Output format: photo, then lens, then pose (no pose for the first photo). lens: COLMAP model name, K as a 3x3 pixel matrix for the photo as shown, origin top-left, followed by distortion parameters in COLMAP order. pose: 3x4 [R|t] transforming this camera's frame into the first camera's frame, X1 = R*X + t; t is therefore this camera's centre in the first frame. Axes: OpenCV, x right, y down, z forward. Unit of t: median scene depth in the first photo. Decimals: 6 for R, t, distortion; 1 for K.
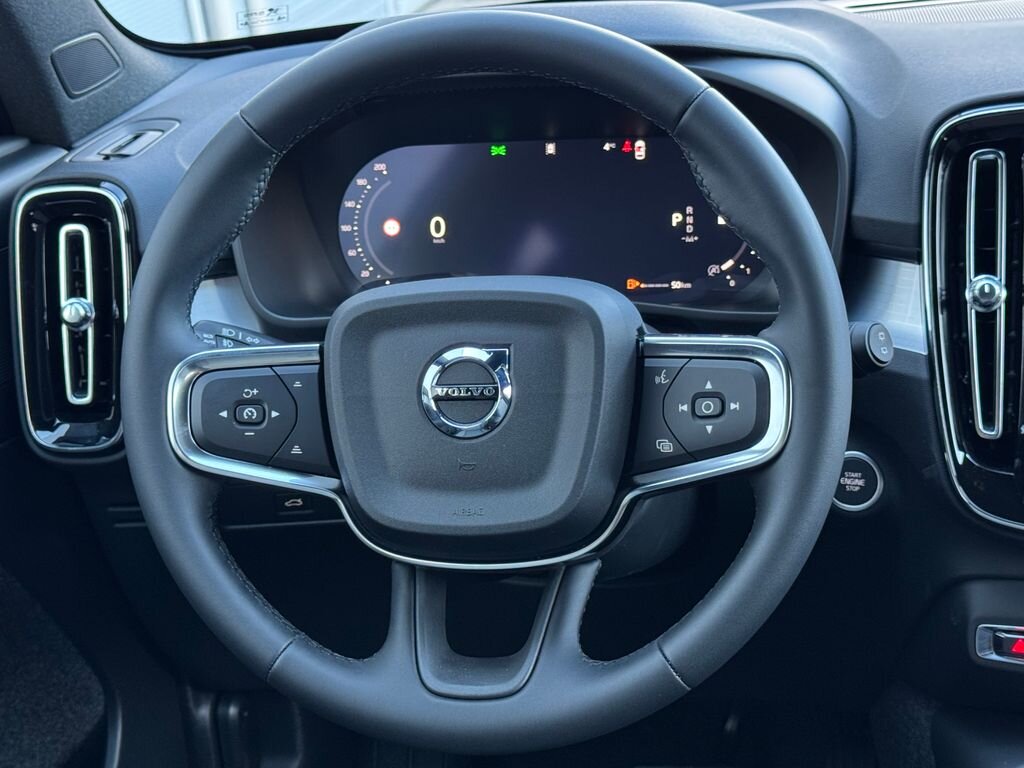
lens RADIAL K [[1674.3, 0, 512.0], [0, 1674.3, 384.0], [0, 0, 1]] dist [0.117081, 0.003542]
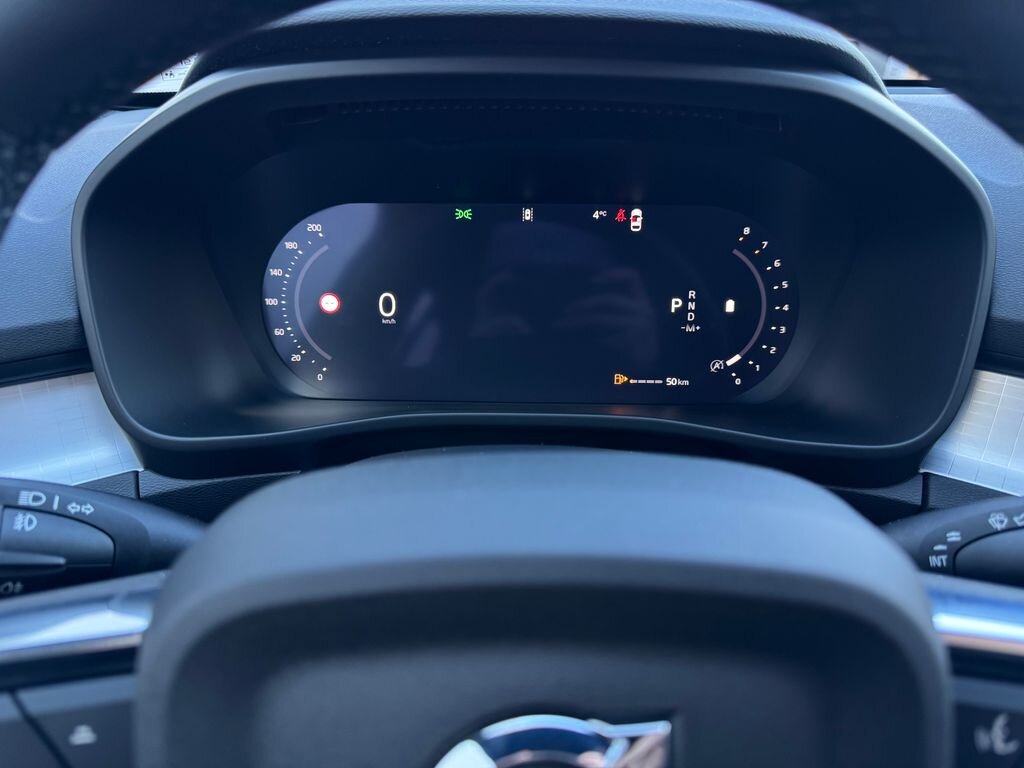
lens RADIAL K [[707.0, 0, 512.0], [0, 707.0, 384.0], [0, 0, 1]] dist [0.024493, -0.005454]
pose [[0.983592, 0.005883, 0.180312, -0.047340], [-0.015932, 0.998396, 0.054331, -0.075937], [-0.179704, -0.056312, 0.982108, 0.658412]]
